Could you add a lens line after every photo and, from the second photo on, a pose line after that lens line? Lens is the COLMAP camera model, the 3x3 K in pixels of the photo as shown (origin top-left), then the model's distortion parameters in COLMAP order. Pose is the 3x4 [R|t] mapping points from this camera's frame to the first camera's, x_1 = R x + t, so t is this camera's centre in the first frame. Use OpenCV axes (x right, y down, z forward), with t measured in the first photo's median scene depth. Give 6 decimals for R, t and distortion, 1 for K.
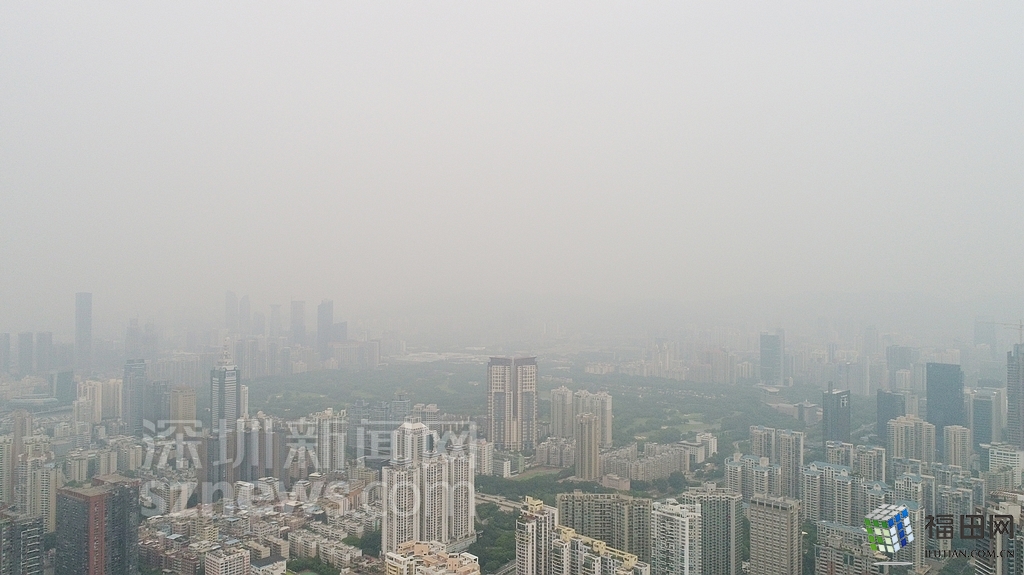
lens RADIAL K [[696.4, 0, 512.3], [0, 696.4, 295.0], [0, 0, 1]] dist [-0.000520, 0.001696]
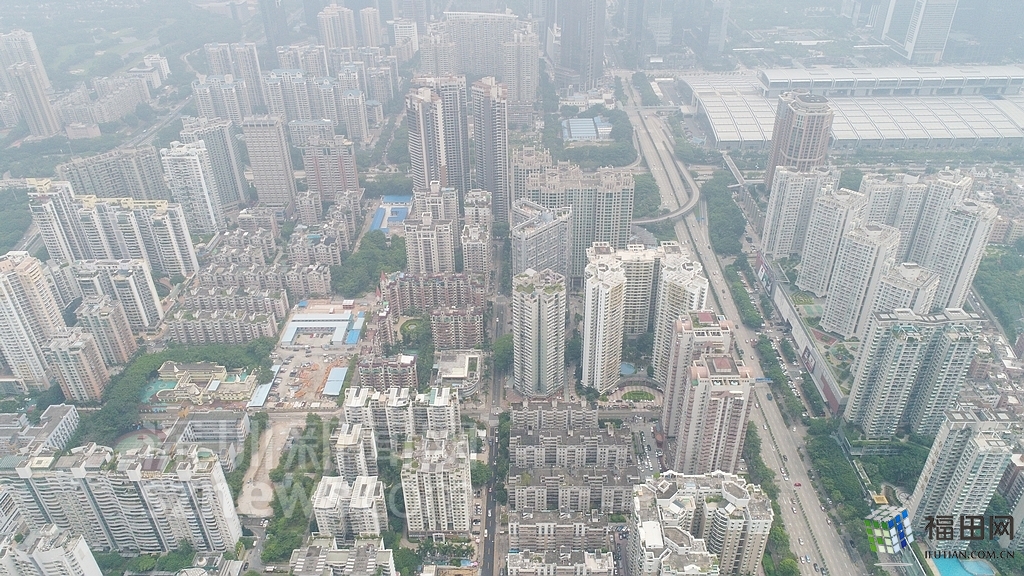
lens RADIAL K [[696.4, 0, 501.6], [0, 696.4, 289.6], [0, 0, 1]] dist [-0.000520, 0.001696]
pose [[0.721923, -0.390663, 0.571147, -0.086535], [0.022005, 0.837933, 0.545329, -0.073537], [-0.691623, -0.381117, 0.613520, -0.090136]]
